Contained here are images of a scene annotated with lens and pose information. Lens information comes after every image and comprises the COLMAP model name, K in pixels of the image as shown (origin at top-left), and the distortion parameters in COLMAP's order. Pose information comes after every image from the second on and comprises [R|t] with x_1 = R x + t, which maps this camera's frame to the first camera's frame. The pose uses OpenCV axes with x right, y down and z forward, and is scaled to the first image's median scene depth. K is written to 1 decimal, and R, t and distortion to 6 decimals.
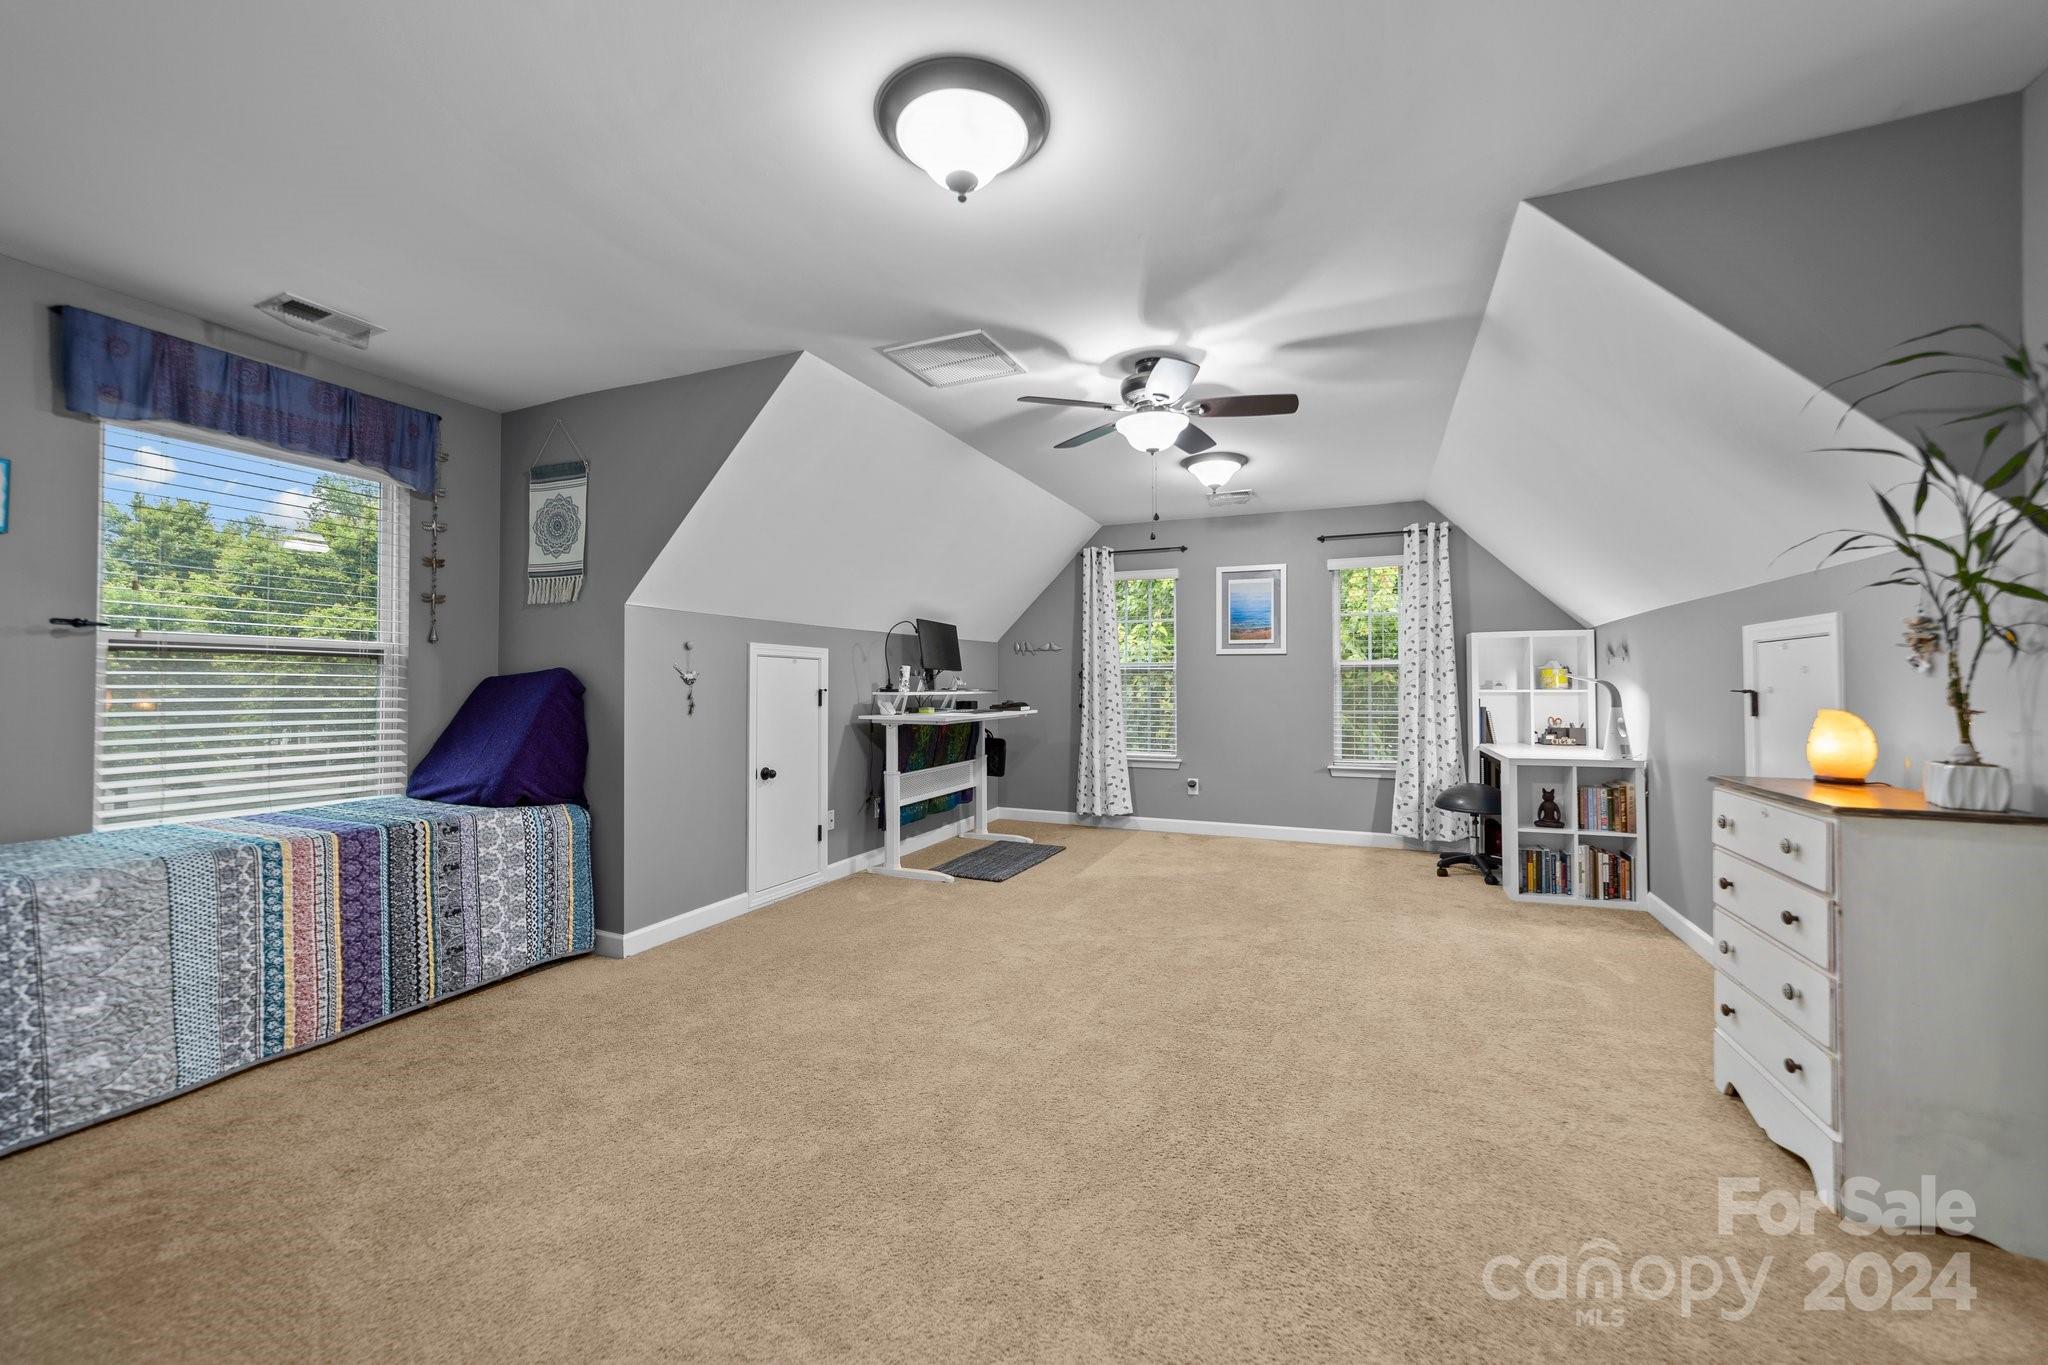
lens RADIAL K [[786.5, 0, 1024.0], [0, 786.5, 682.5], [0, 0, 1]] dist [-0.017589, 0.000202]
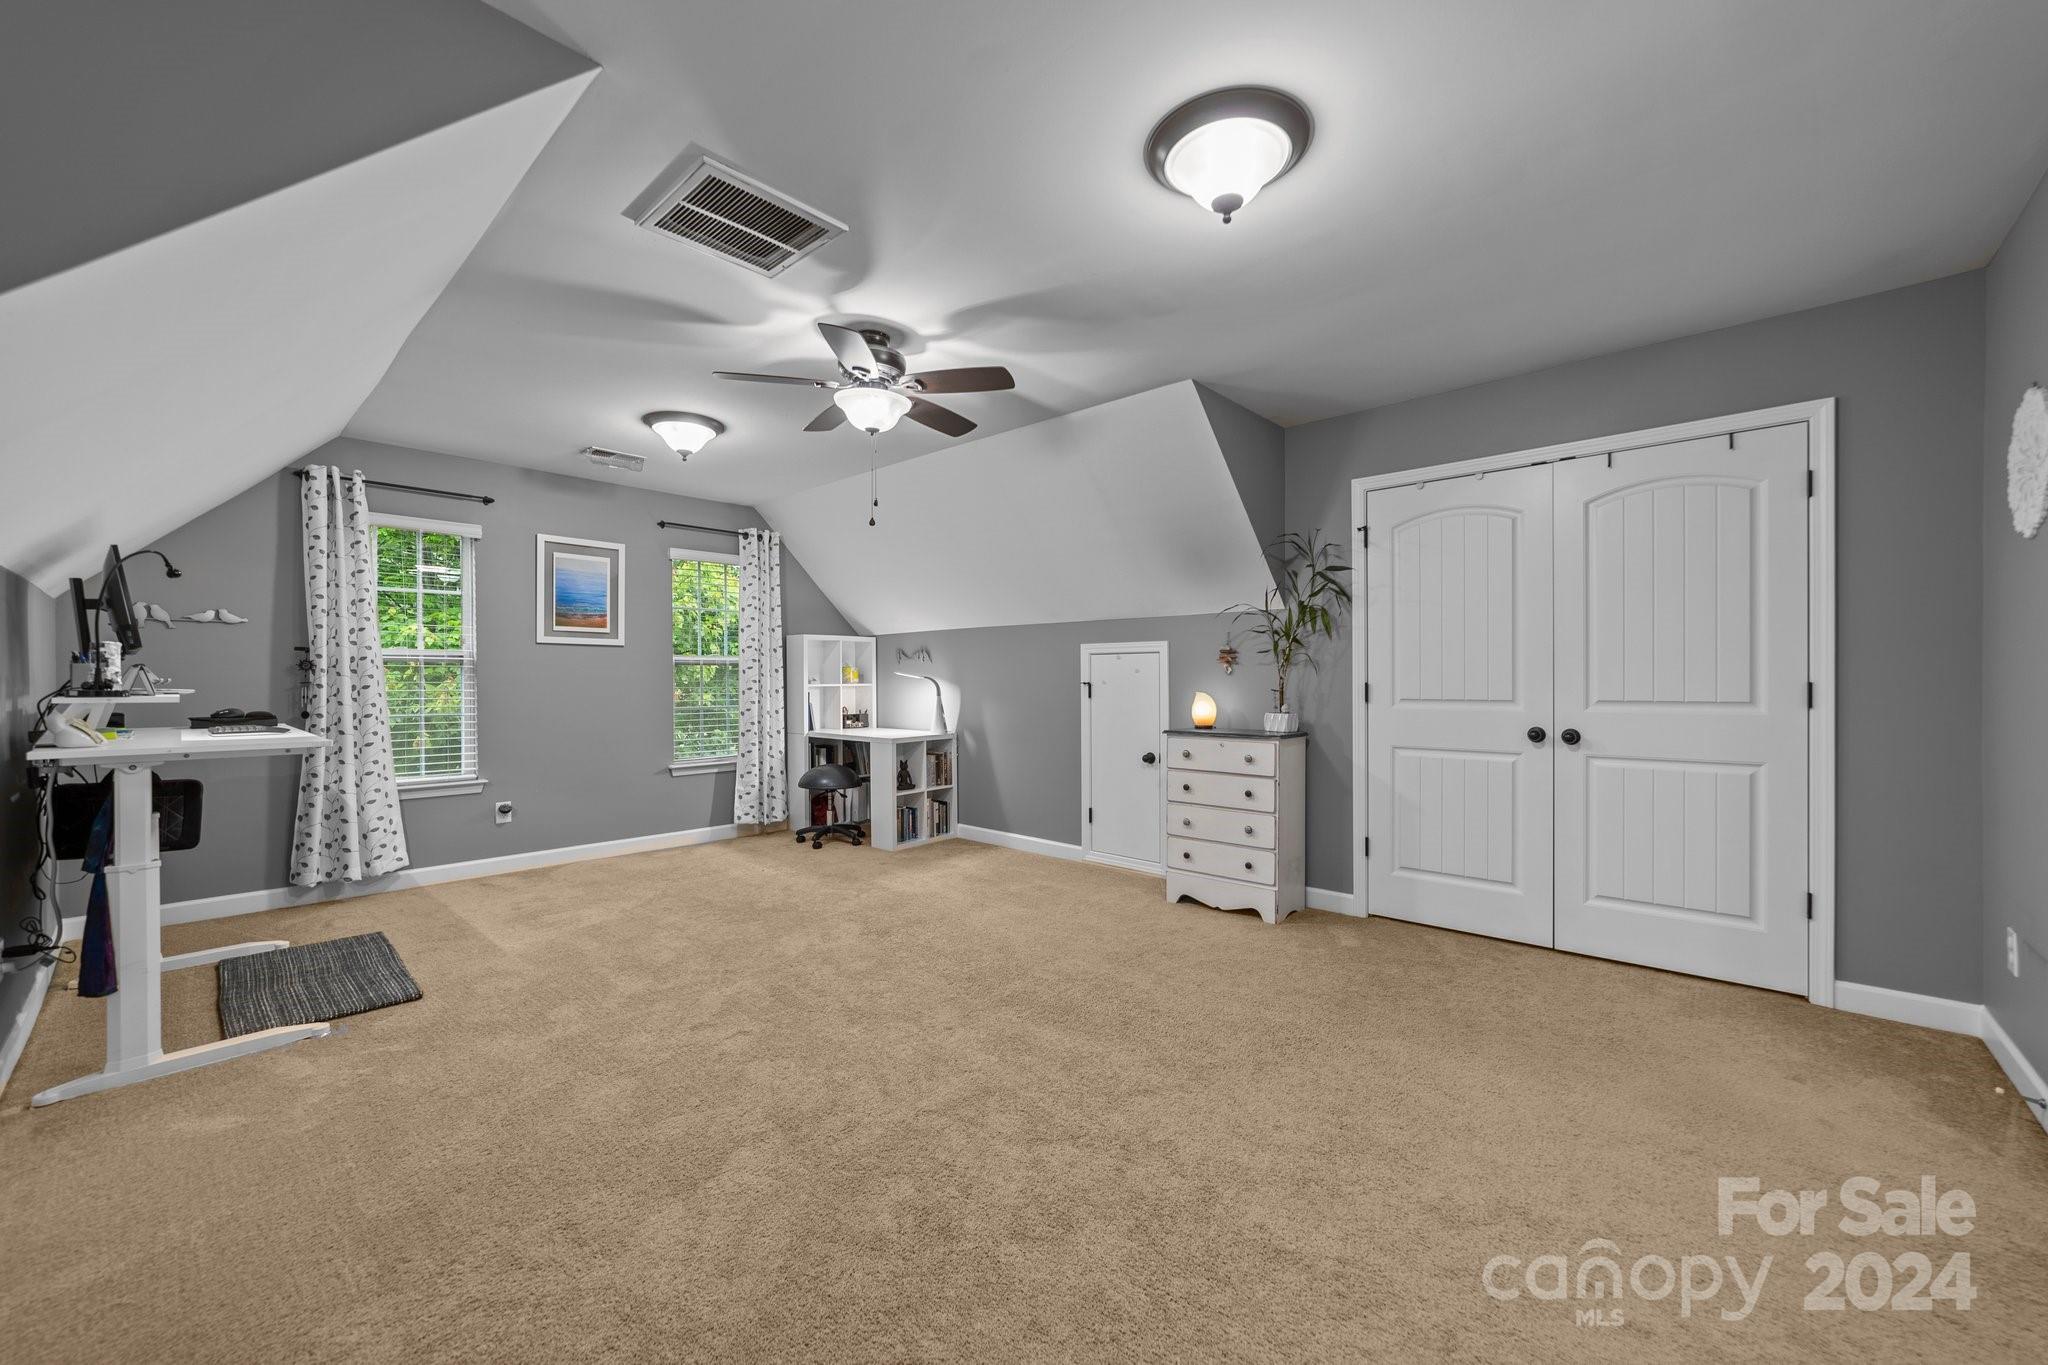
lens RADIAL K [[792.8, 0, 1023.3], [0, 792.8, 691.0], [0, 0, 1]] dist [-0.011173, 0.000091]
pose [[0.323517, -0.013335, 0.946128, -0.403887], [-0.000239, 0.999900, 0.014175, 0.002294], [-0.946222, -0.004811, 0.323481, 0.308333]]
